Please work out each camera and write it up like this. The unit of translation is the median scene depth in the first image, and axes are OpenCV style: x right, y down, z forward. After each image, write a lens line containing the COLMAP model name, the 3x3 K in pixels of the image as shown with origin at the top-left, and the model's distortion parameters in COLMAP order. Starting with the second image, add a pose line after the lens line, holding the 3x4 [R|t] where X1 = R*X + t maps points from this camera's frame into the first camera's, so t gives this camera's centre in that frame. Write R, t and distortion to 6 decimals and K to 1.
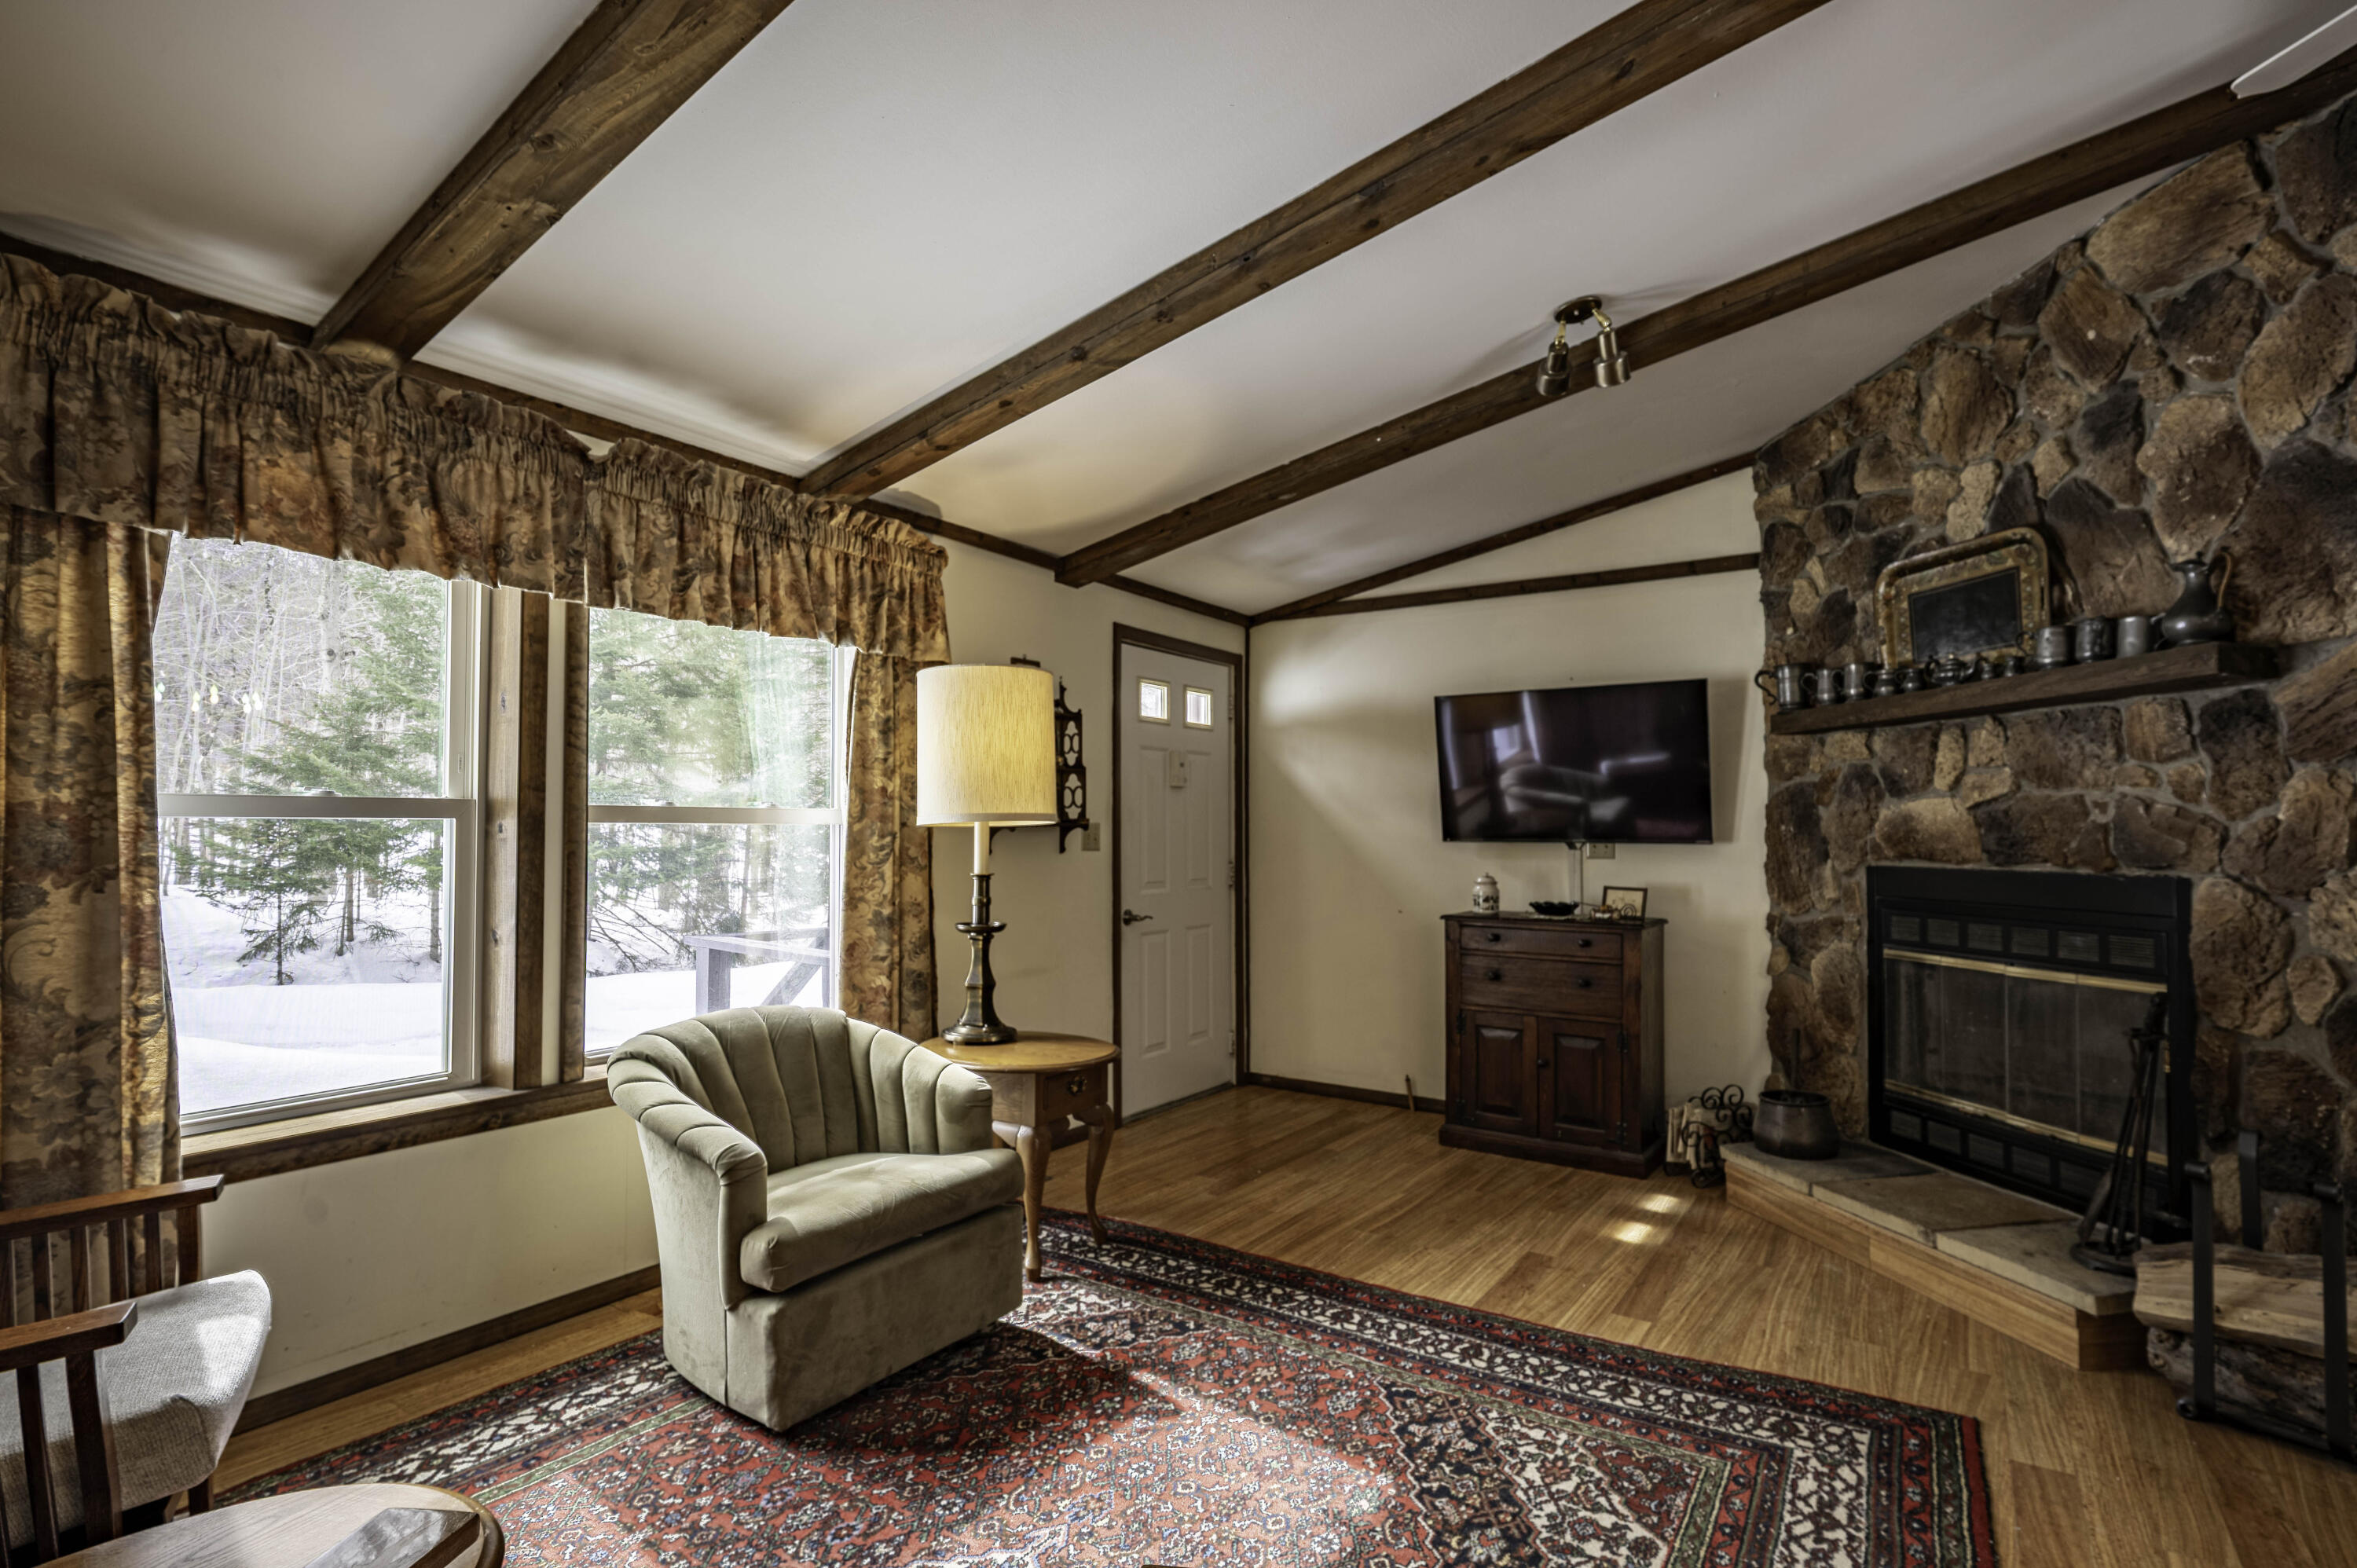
lens RADIAL K [[1146.1, 0, 1178.5], [0, 1146.1, 784.0], [0, 0, 1]] dist [0.000991, 0.000127]
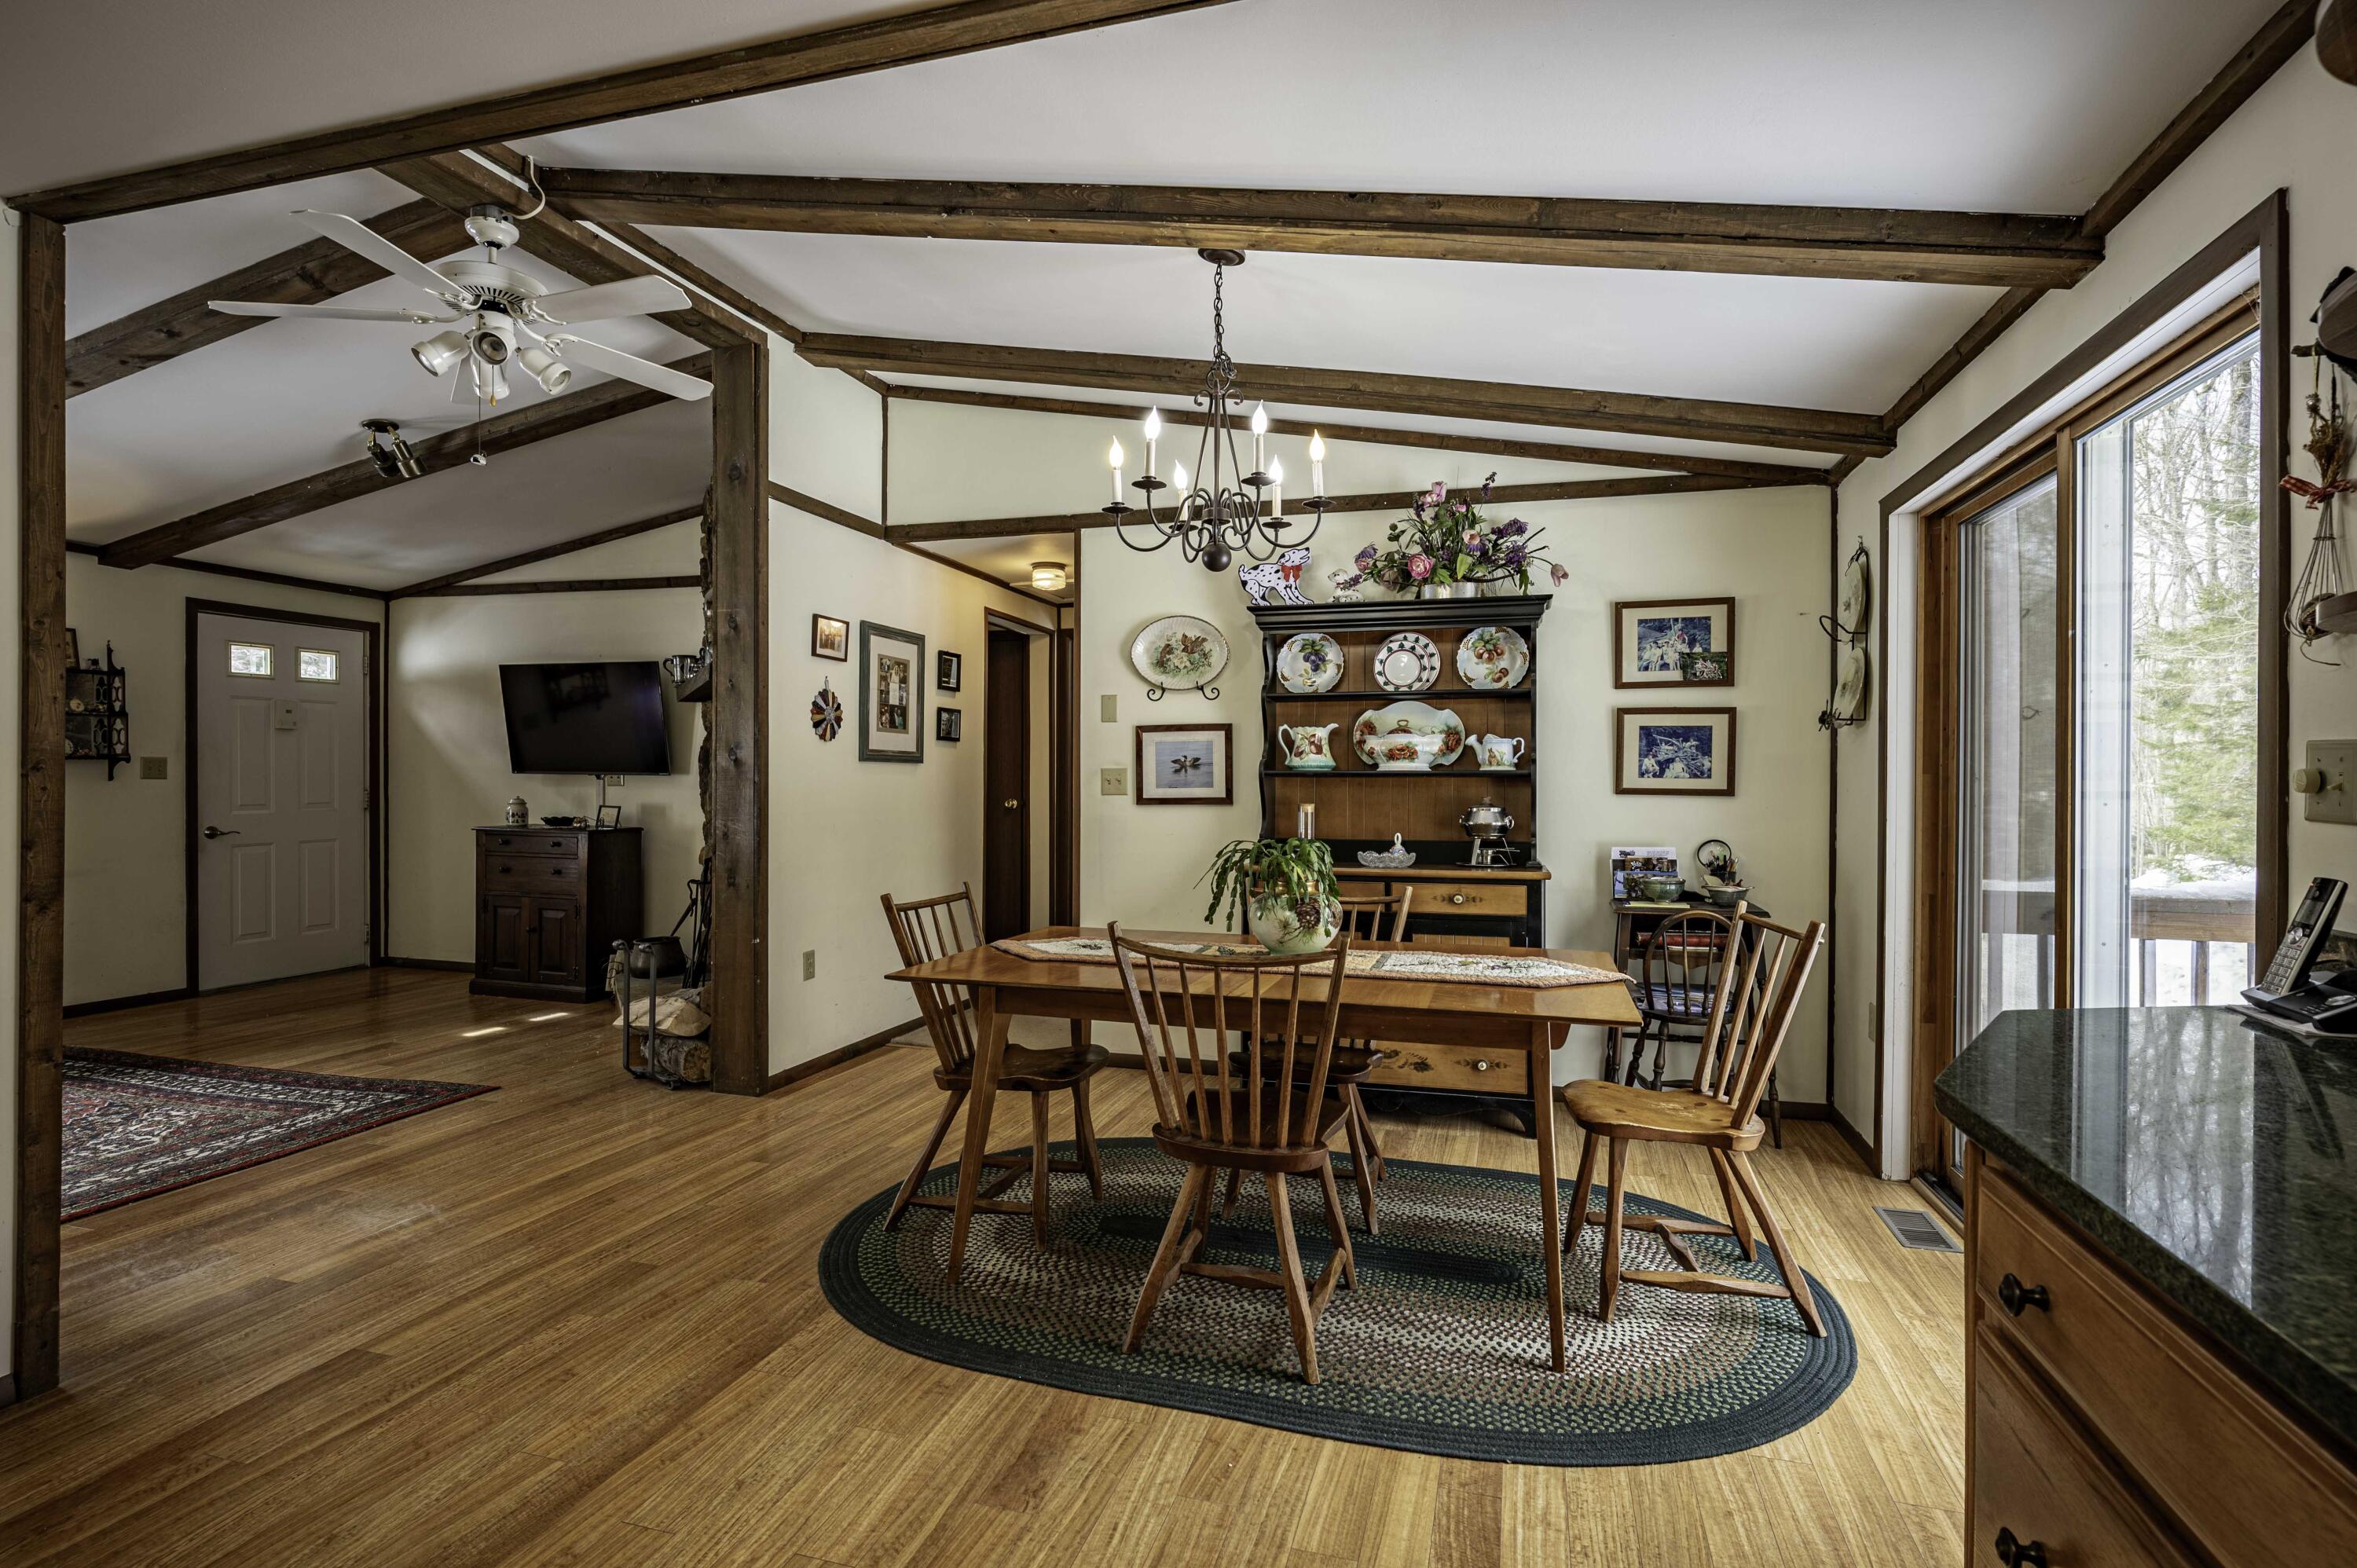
lens RADIAL K [[1143.3, 0, 1178.5], [0, 1143.3, 784.0], [0, 0, 1]] dist [0.002421, 0.000539]
pose [[0.950261, 0.002930, 0.311442, 0.584178], [-0.019130, 0.998617, 0.048975, -0.019118], [-0.310868, -0.052497, 0.949002, -0.535100]]
